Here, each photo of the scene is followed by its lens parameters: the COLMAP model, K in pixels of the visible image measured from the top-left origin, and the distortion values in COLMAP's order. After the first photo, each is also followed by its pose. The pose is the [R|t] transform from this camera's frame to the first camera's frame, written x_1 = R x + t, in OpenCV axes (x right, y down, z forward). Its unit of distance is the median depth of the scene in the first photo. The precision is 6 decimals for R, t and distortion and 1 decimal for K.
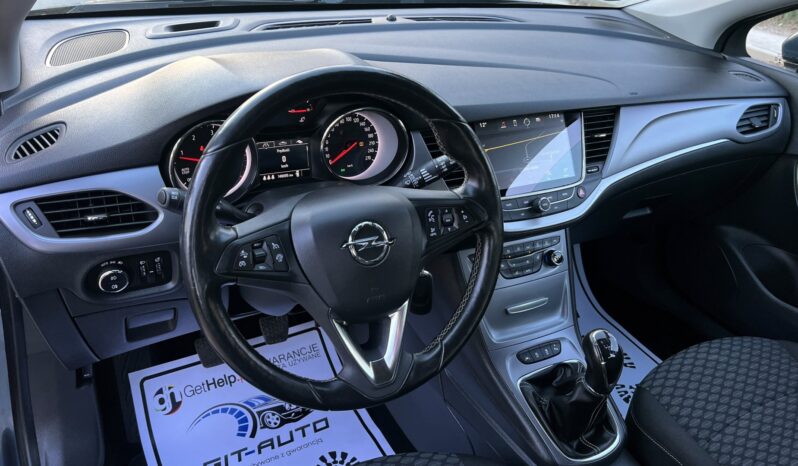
lens RADIAL K [[625.7, 0, 364.8], [0, 625.7, 233.6], [0, 0, 1]] dist [0.003940, -0.005383]
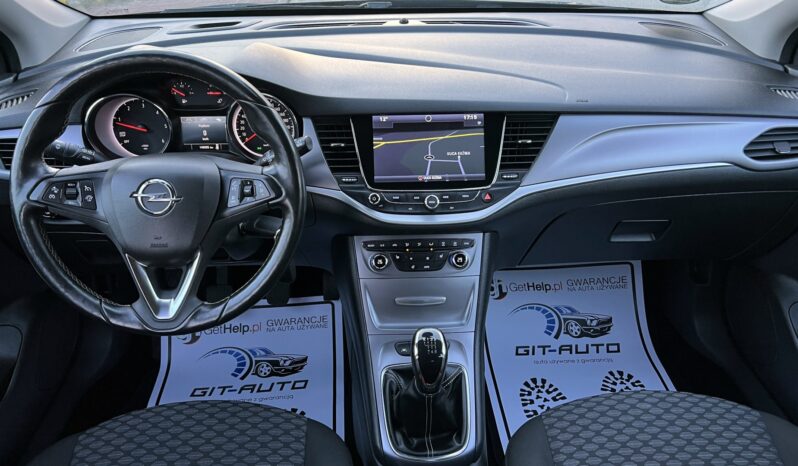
lens RADIAL K [[620.2, 0, 402.5], [0, 620.2, 234.2], [0, 0, 1]] dist [0.018215, -0.011921]
pose [[0.903851, 0.143001, -0.403241, 0.531244], [-0.150239, 0.988553, 0.013814, -0.001075], [0.400601, 0.048097, 0.914989, 0.054509]]
